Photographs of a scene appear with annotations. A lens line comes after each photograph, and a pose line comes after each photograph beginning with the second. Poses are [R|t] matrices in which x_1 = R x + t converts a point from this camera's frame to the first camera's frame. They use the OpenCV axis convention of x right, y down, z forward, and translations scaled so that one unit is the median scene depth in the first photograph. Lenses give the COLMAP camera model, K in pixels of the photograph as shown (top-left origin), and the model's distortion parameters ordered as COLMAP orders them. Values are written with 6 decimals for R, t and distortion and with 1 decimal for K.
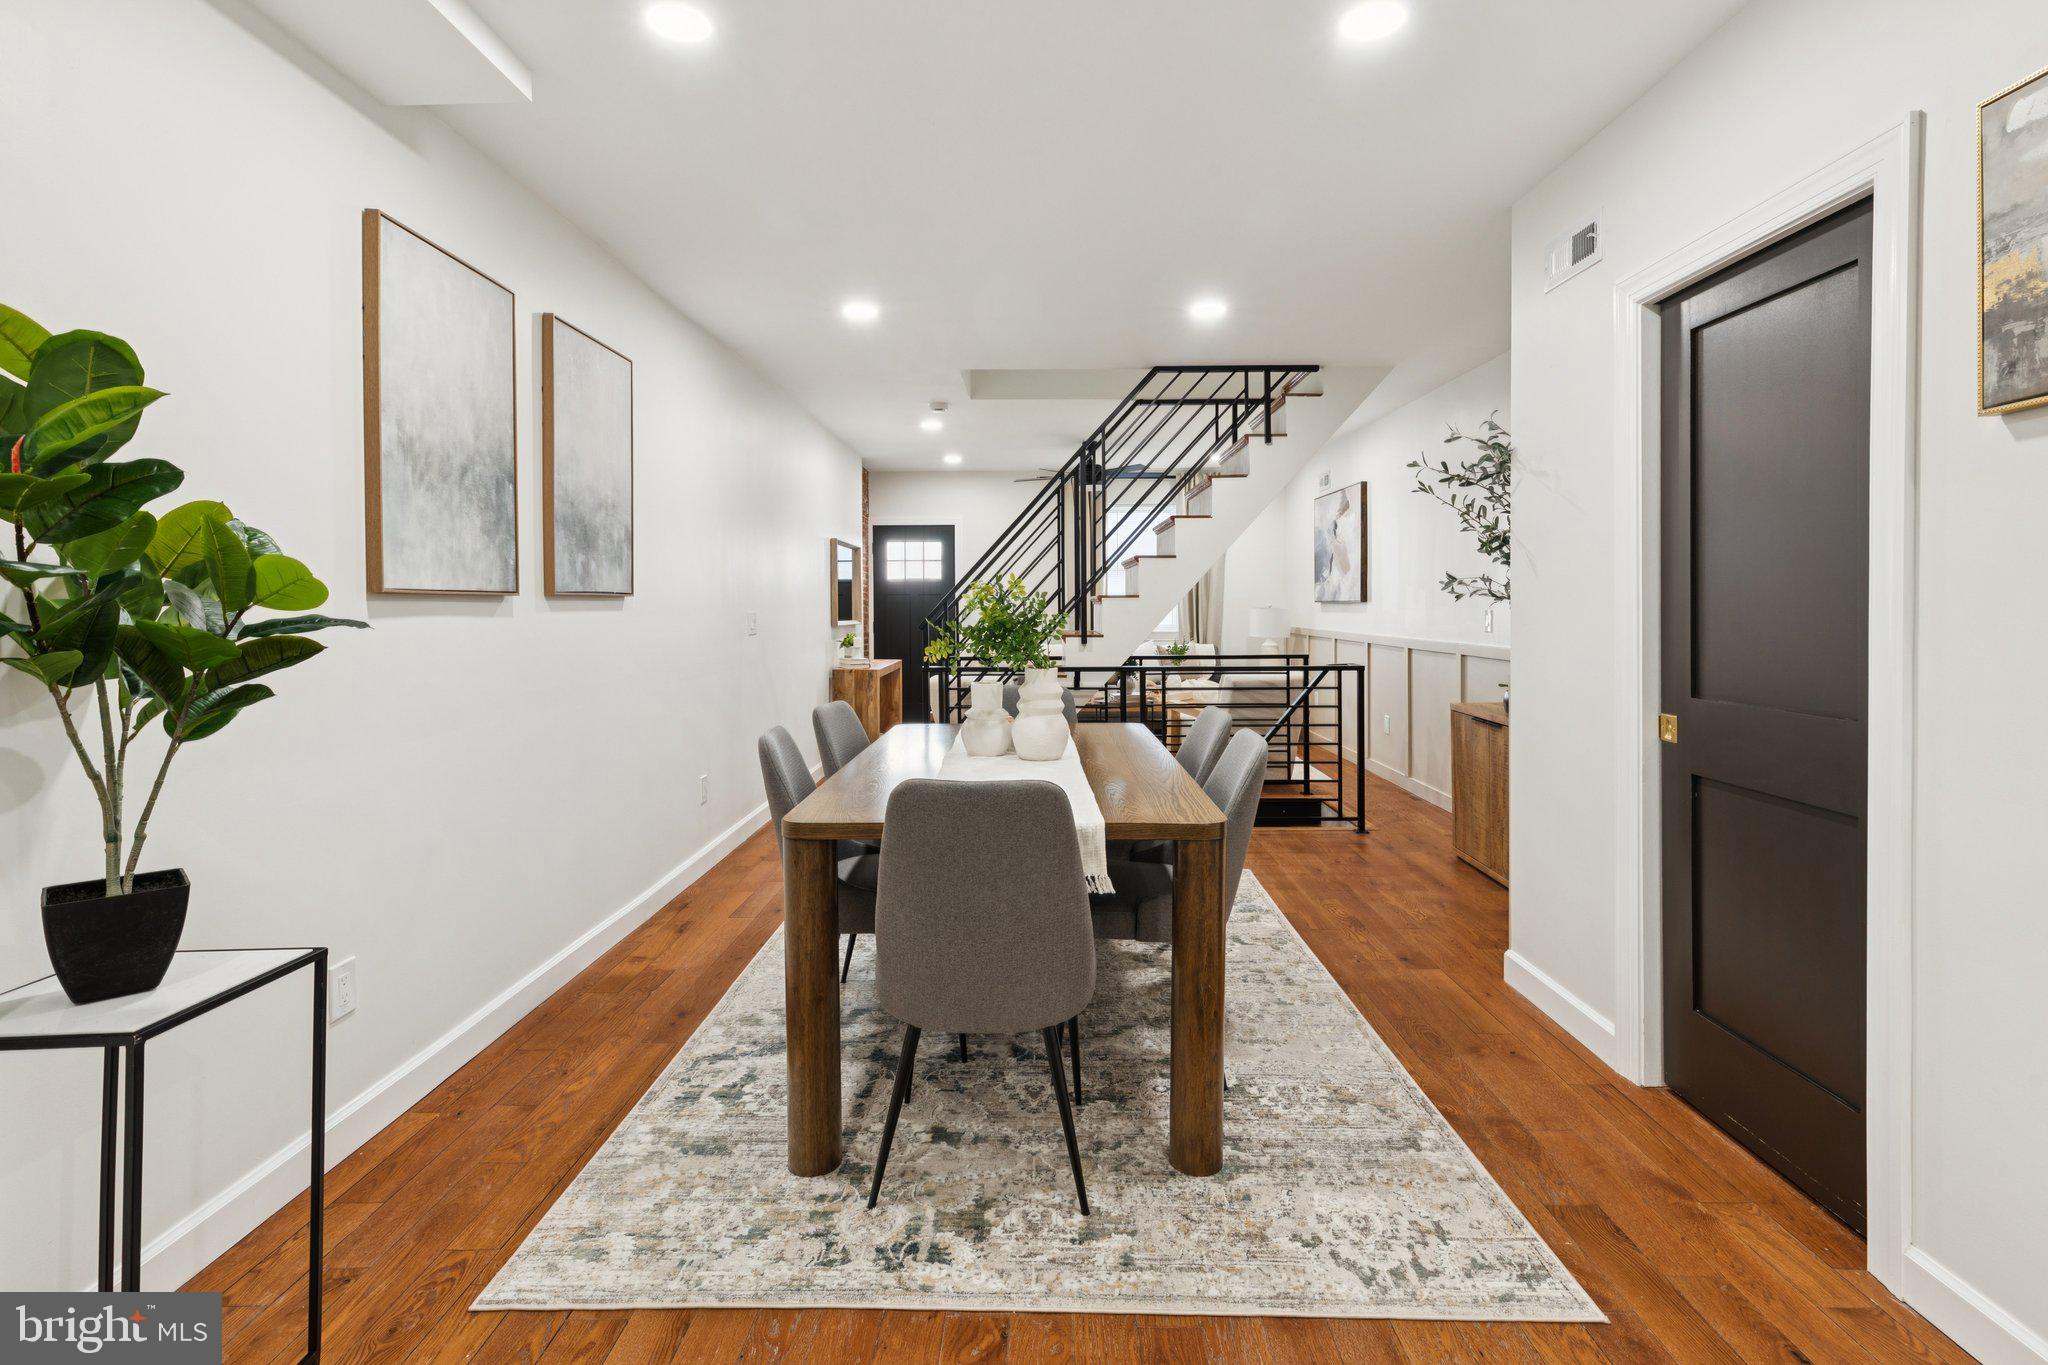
lens RADIAL K [[948.3, 0, 1044.5], [0, 948.3, 613.6], [0, 0, 1]] dist [0.001440, -0.000005]
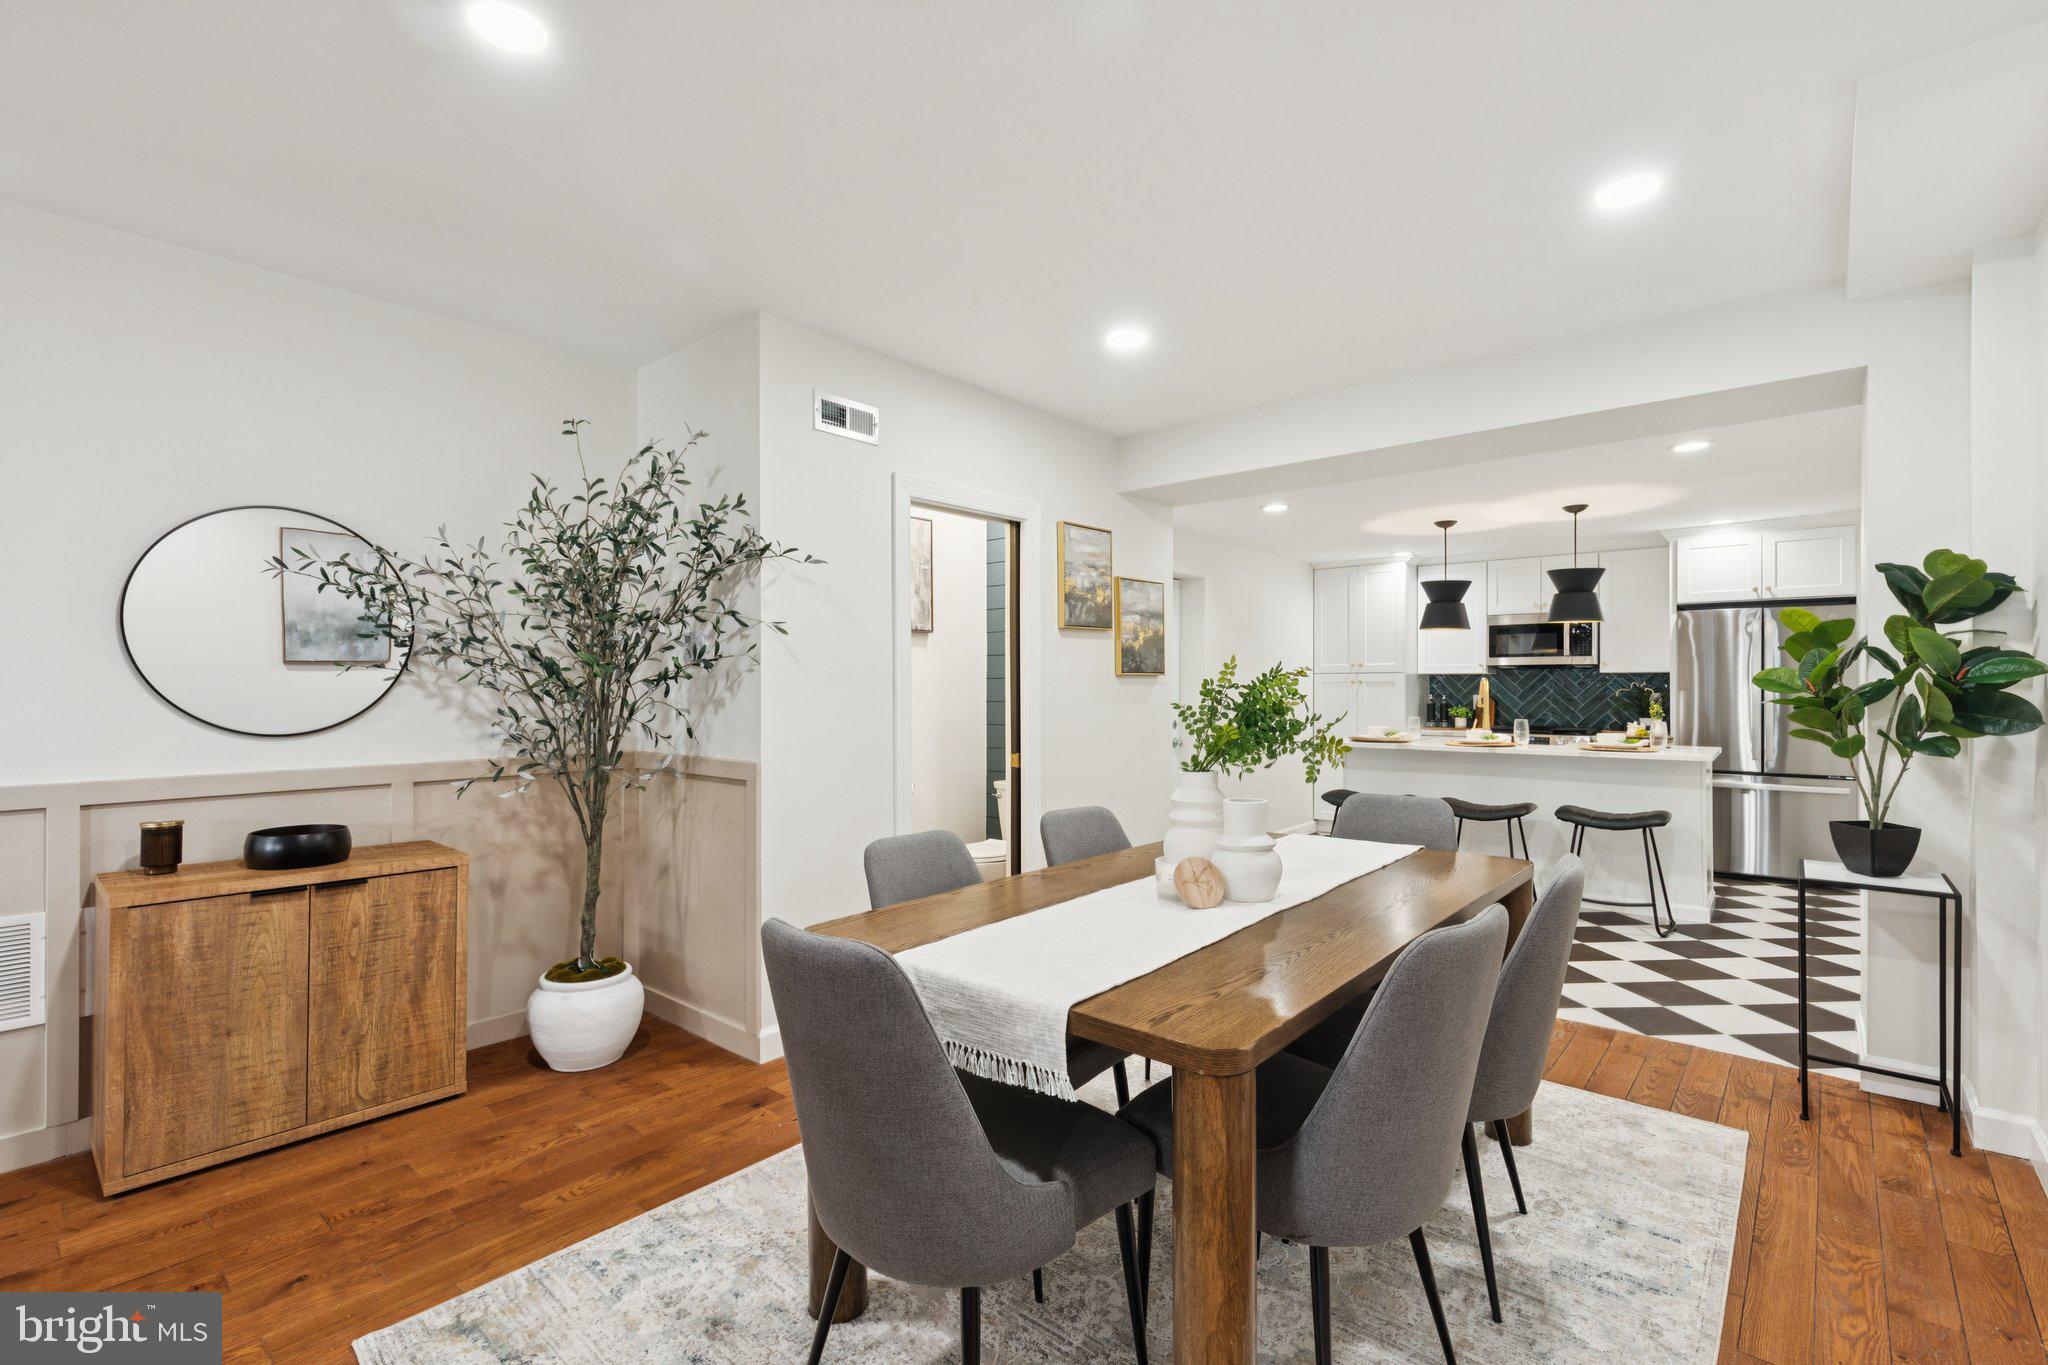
lens RADIAL K [[910.1, 0, 1024.0], [0, 910.1, 682.5], [0, 0, 1]] dist [0.003384, -0.000102]
pose [[-0.749880, 0.008366, 0.661521, -0.379333], [0.011132, 0.999938, -0.000027, -0.020183], [-0.661481, 0.007344, -0.749926, 1.565226]]
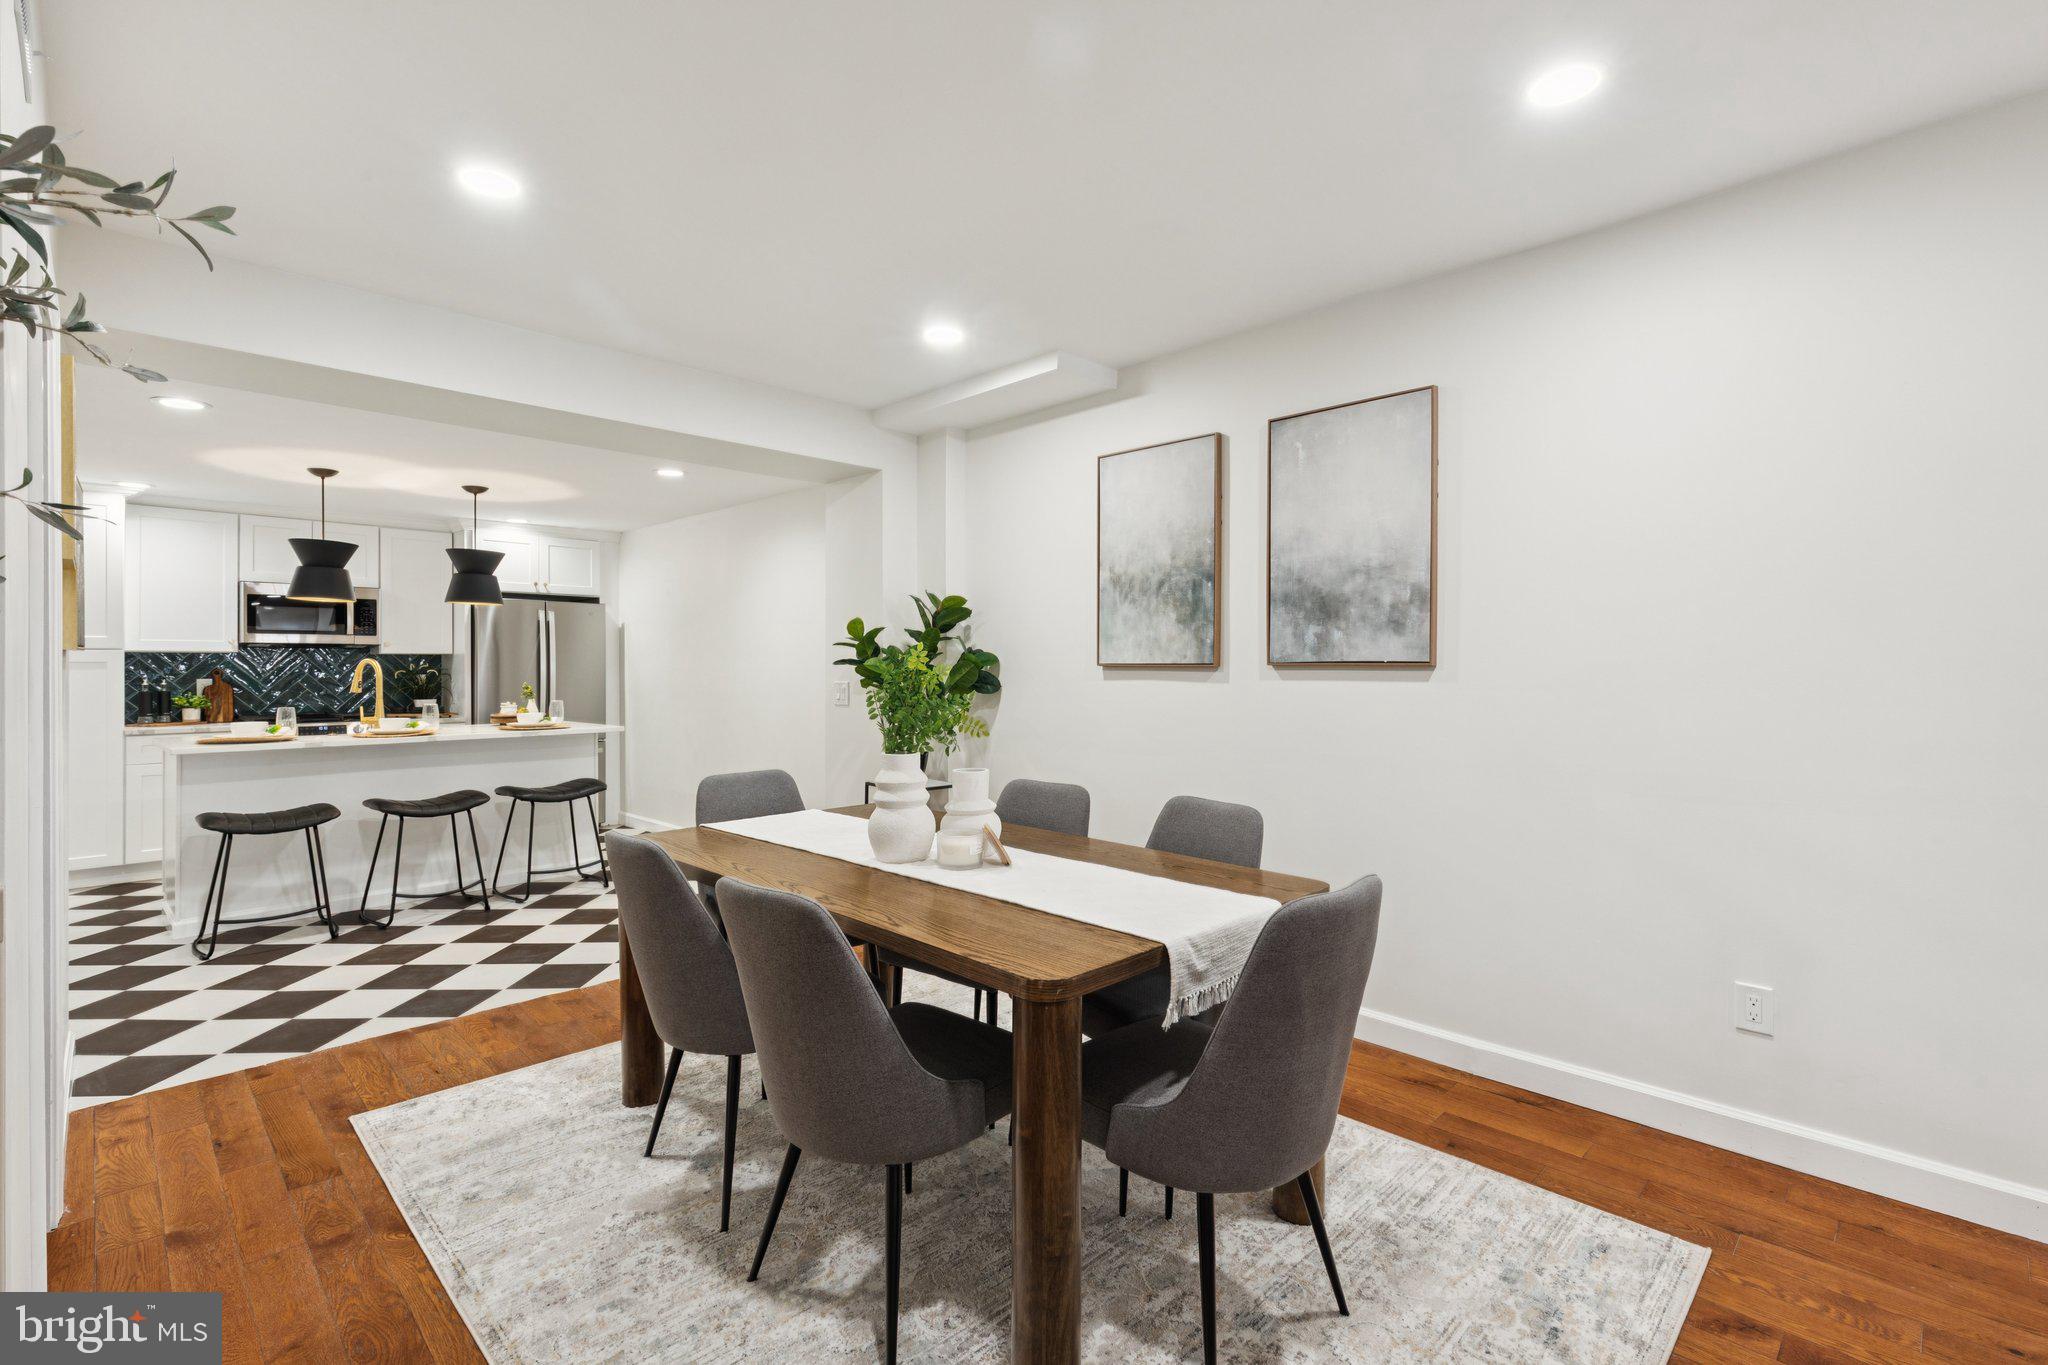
lens RADIAL K [[916.5, 0, 1020.8], [0, 916.5, 660.4], [0, 0, 1]] dist [0.003753, -0.000424]
pose [[-0.709337, 0.002328, -0.704866, 0.462462], [-0.003426, 0.999971, 0.006750, -0.031430], [0.704861, 0.007203, -0.709309, 1.527657]]
